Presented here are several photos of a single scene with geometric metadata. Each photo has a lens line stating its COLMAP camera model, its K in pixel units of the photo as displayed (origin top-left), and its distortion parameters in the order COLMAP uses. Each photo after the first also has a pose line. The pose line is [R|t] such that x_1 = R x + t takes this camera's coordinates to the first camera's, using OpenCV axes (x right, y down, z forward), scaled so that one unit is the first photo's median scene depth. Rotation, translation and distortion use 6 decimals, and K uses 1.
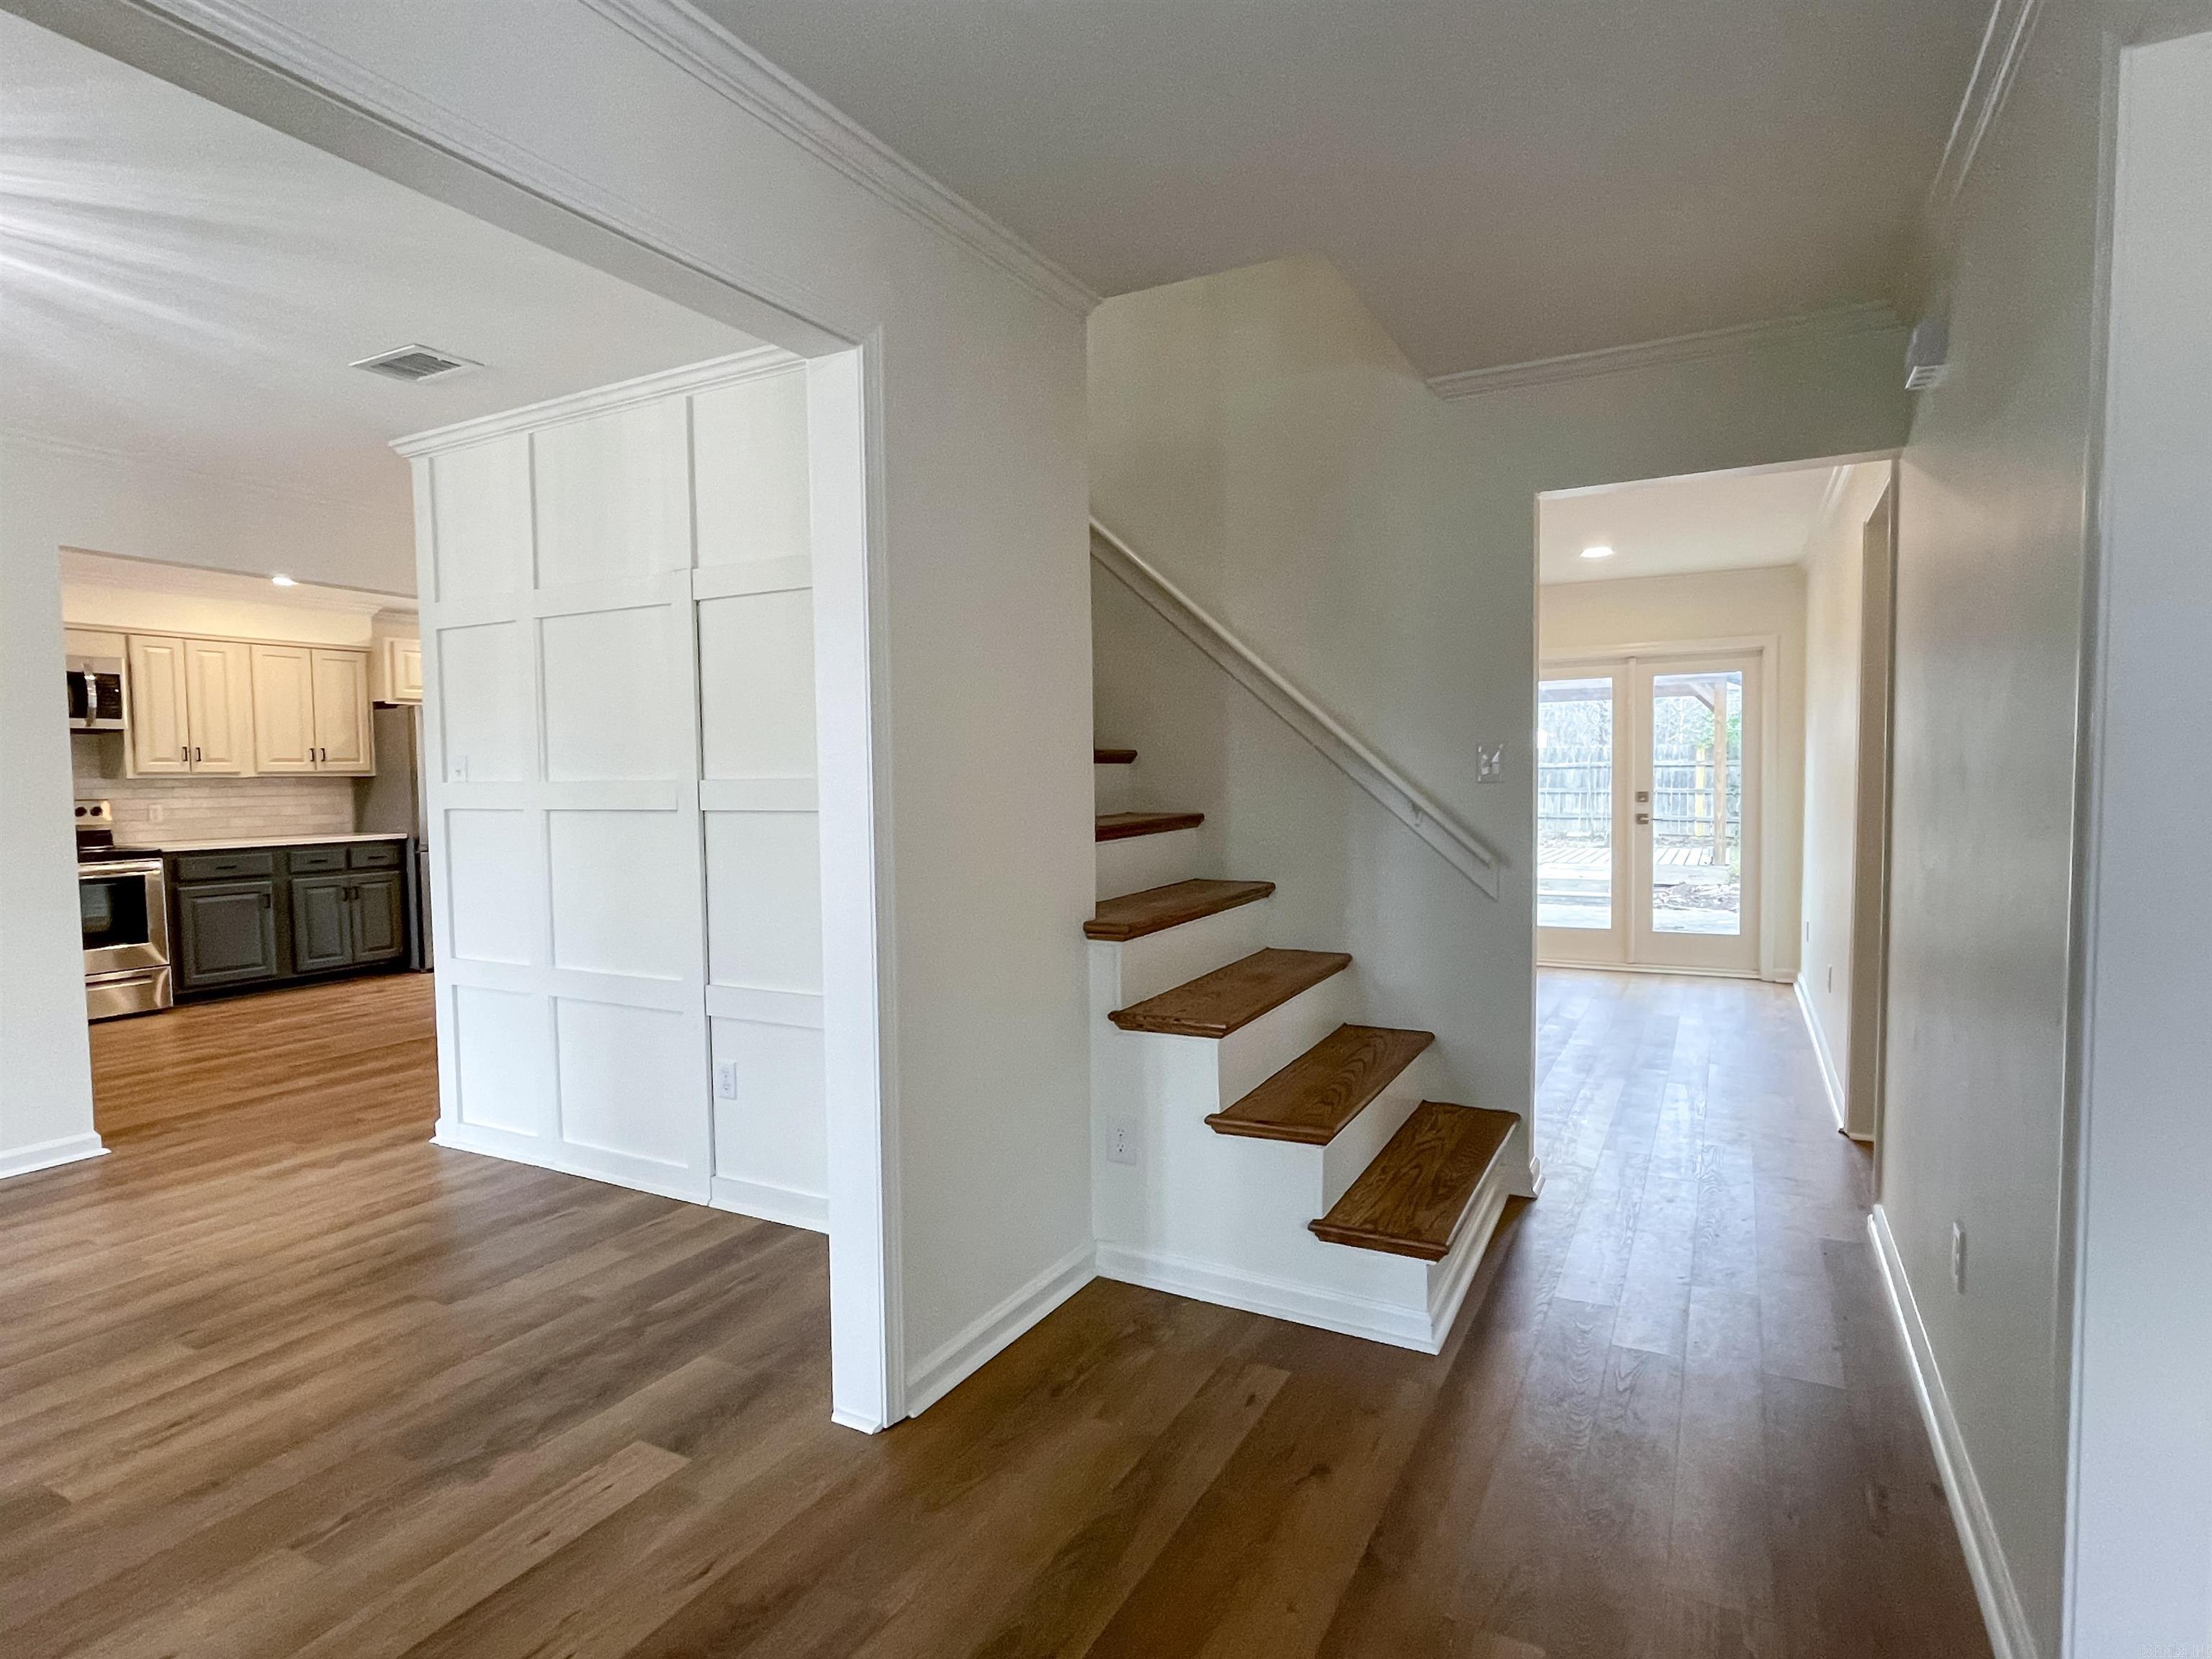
lens RADIAL K [[1198.6, 0, 1102.5], [0, 1198.6, 840.7], [0, 0, 1]] dist [0.001178, 0.001423]
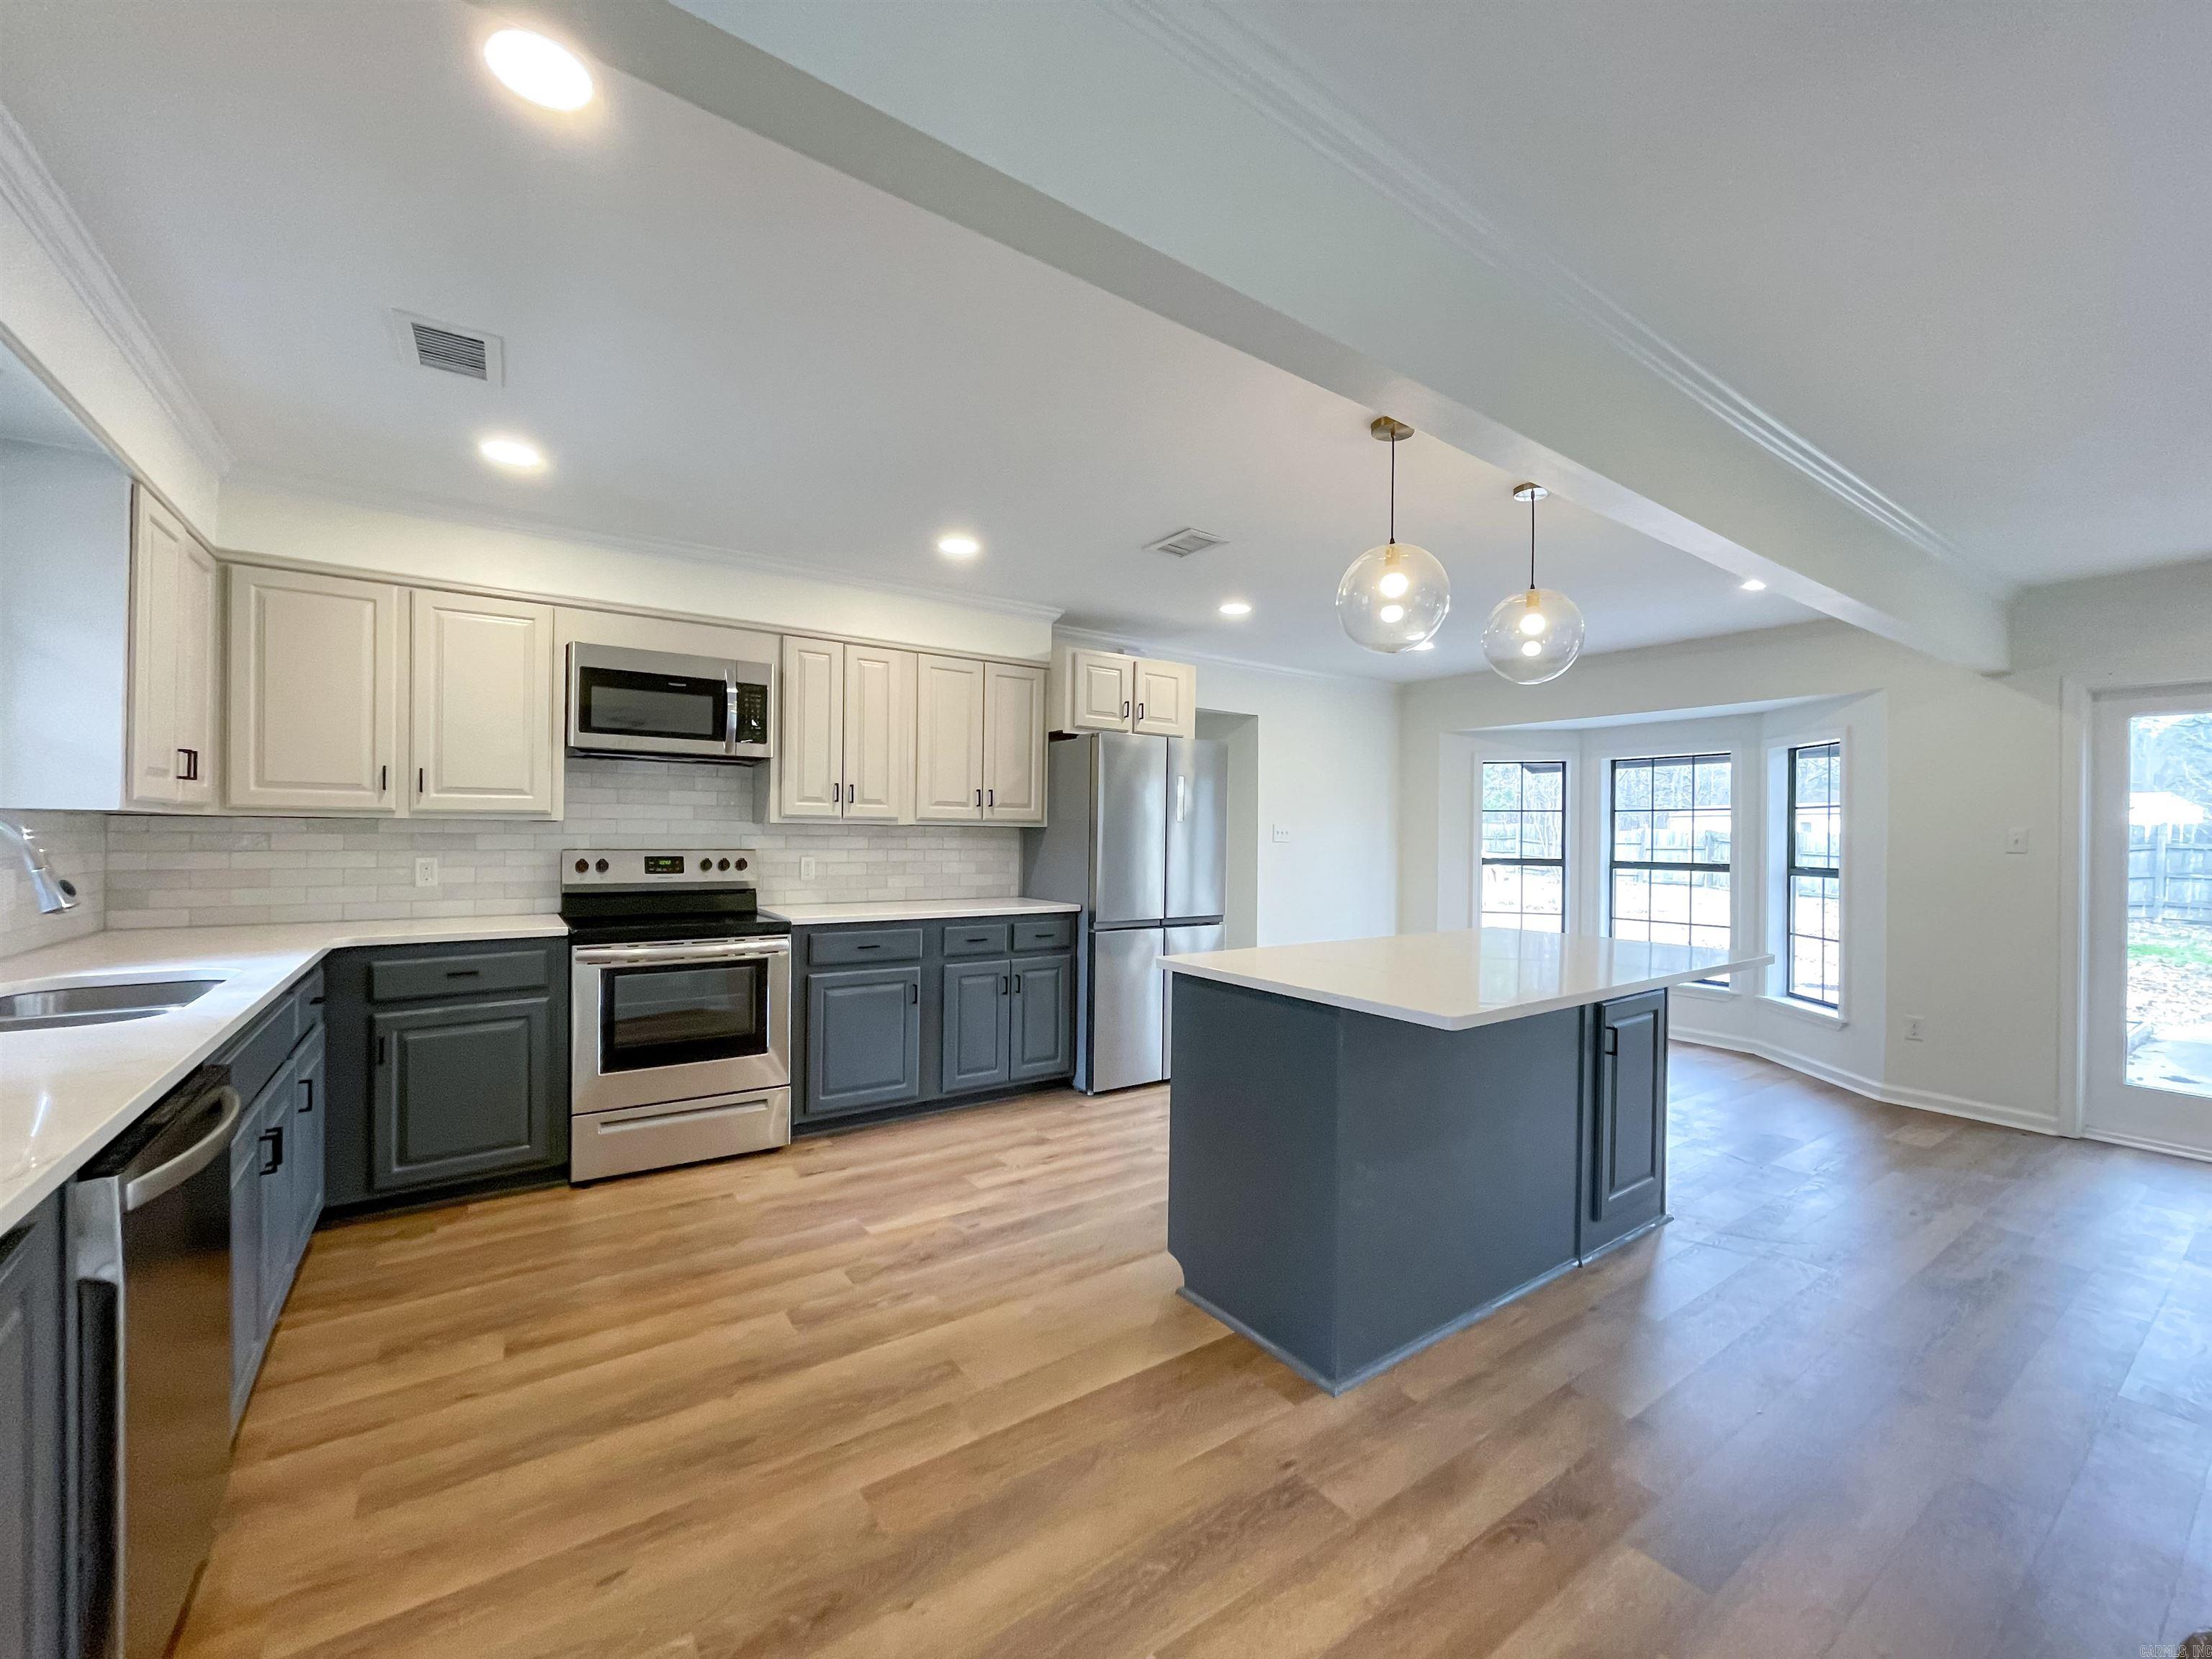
lens RADIAL K [[897.5, 0, 1095.9], [0, 897.5, 842.0], [0, 0, 1]] dist [0.000720, 0.000330]
pose [[0.888072, 0.026574, -0.458936, -0.331071], [-0.048601, 0.998160, -0.036251, -0.026242], [0.457129, 0.054498, 0.887729, 0.531088]]
